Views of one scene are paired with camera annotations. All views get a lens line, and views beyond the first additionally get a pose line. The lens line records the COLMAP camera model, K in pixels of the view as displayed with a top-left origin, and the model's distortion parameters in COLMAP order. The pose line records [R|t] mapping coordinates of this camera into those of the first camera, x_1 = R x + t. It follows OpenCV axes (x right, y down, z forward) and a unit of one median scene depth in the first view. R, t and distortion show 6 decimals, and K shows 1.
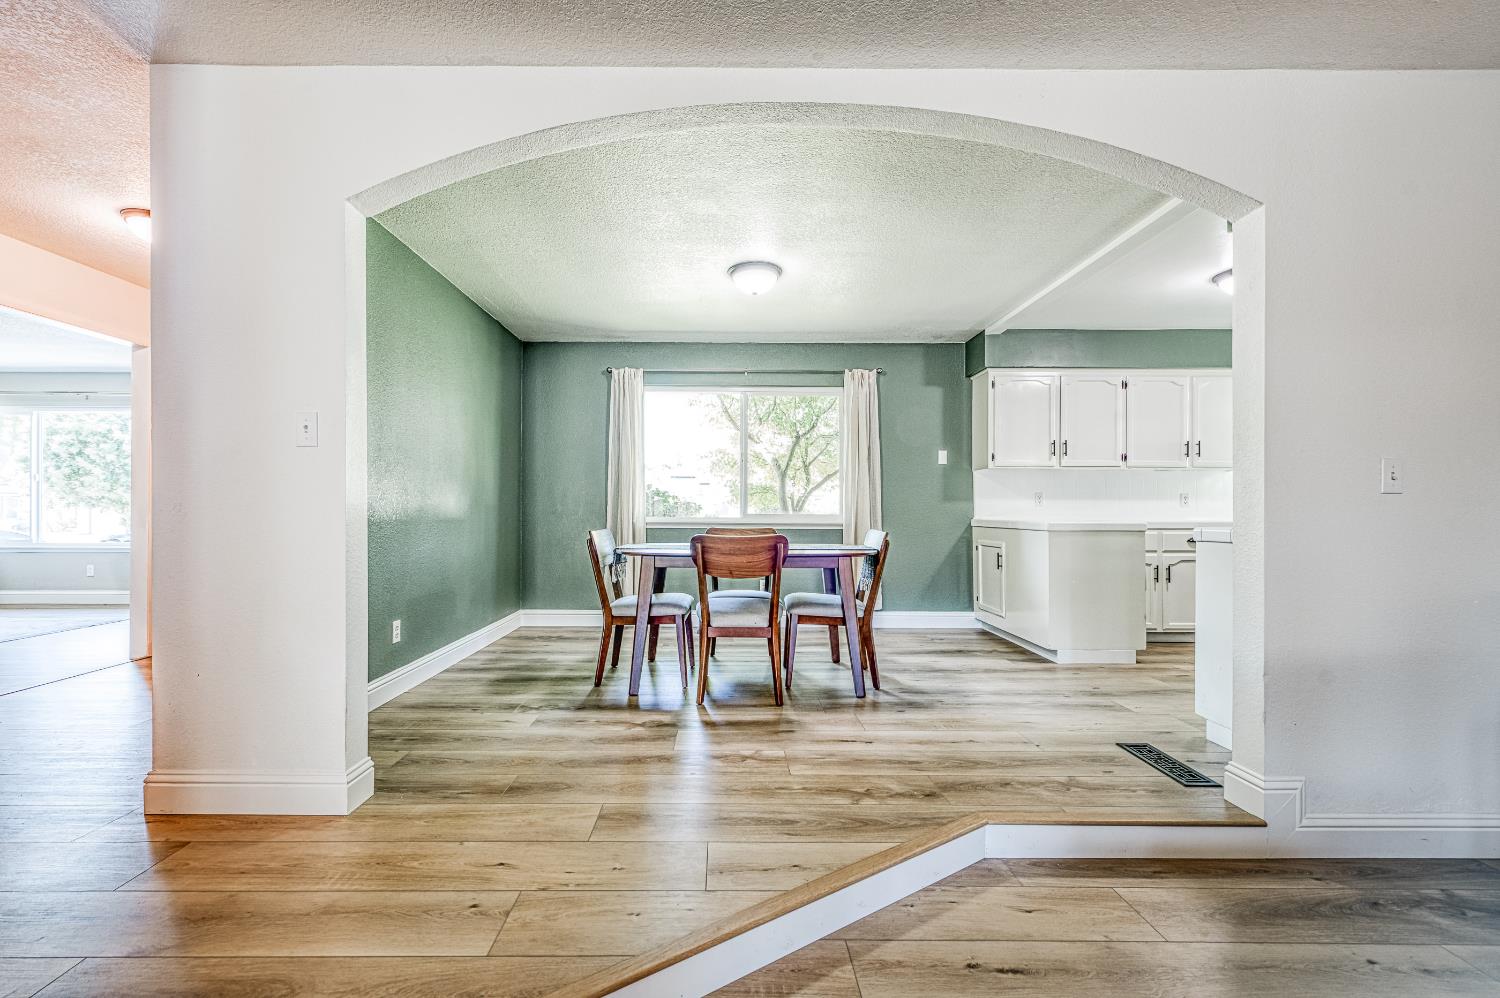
lens RADIAL K [[591.0, 0, 729.0], [0, 591.0, 504.1], [0, 0, 1]] dist [-0.000960, -0.000239]
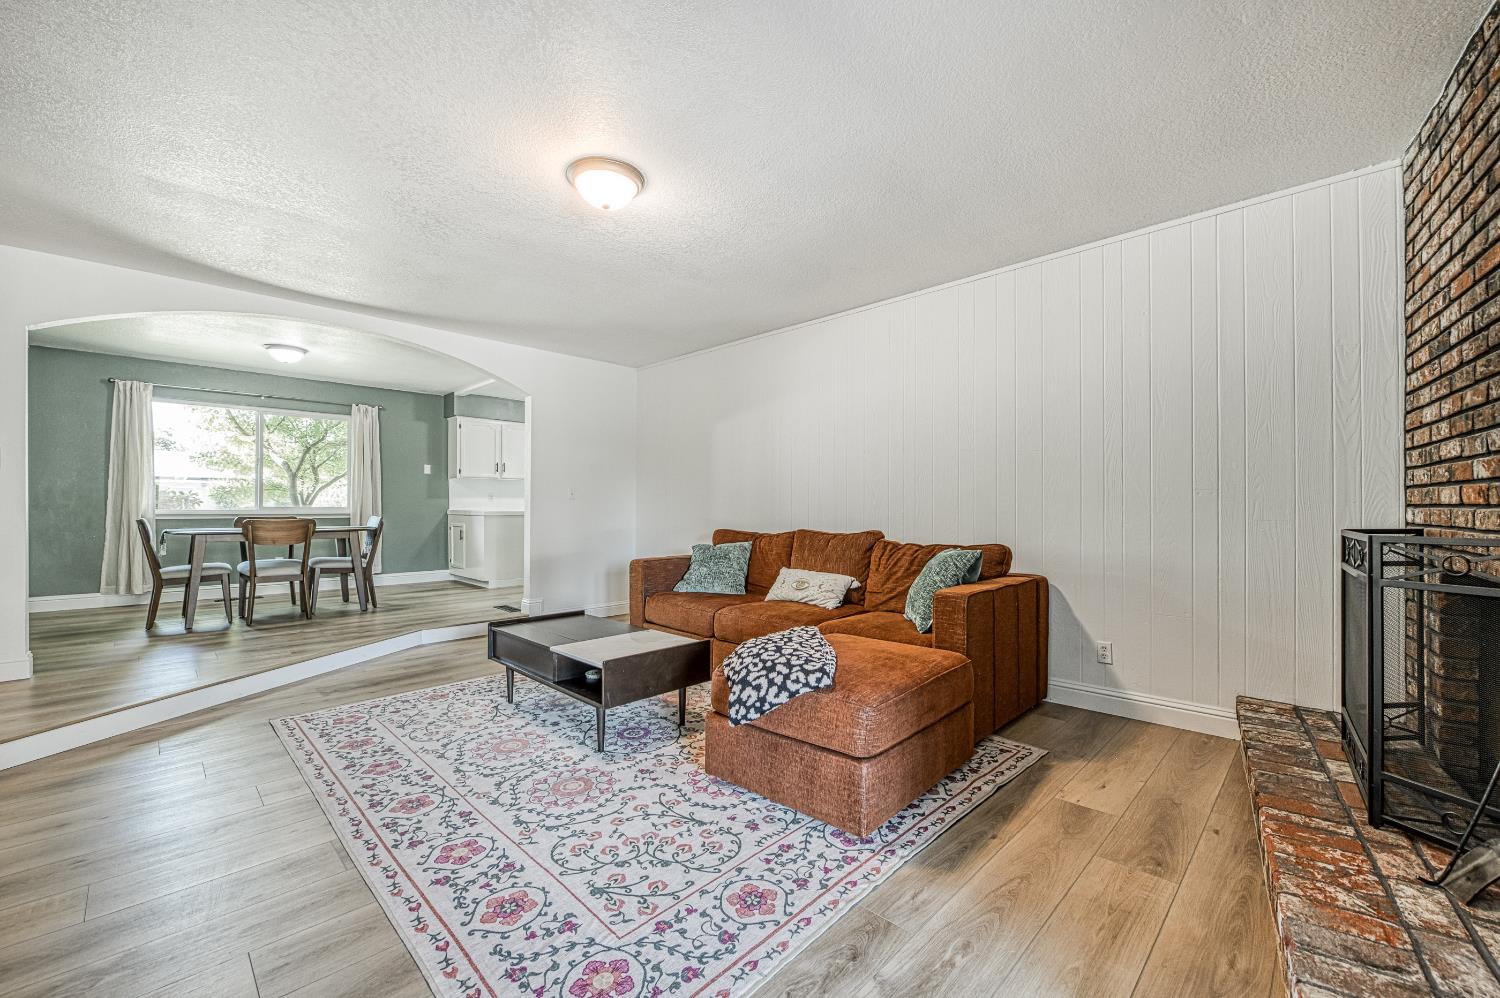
lens RADIAL K [[591.0, 0, 729.0], [0, 591.0, 504.1], [0, 0, 1]] dist [-0.000960, -0.000239]
pose [[0.718437, 0.001012, 0.695591, -0.146599], [-0.008795, 0.999932, 0.007629, -0.008919], [-0.695536, -0.011598, 0.718398, -0.674863]]
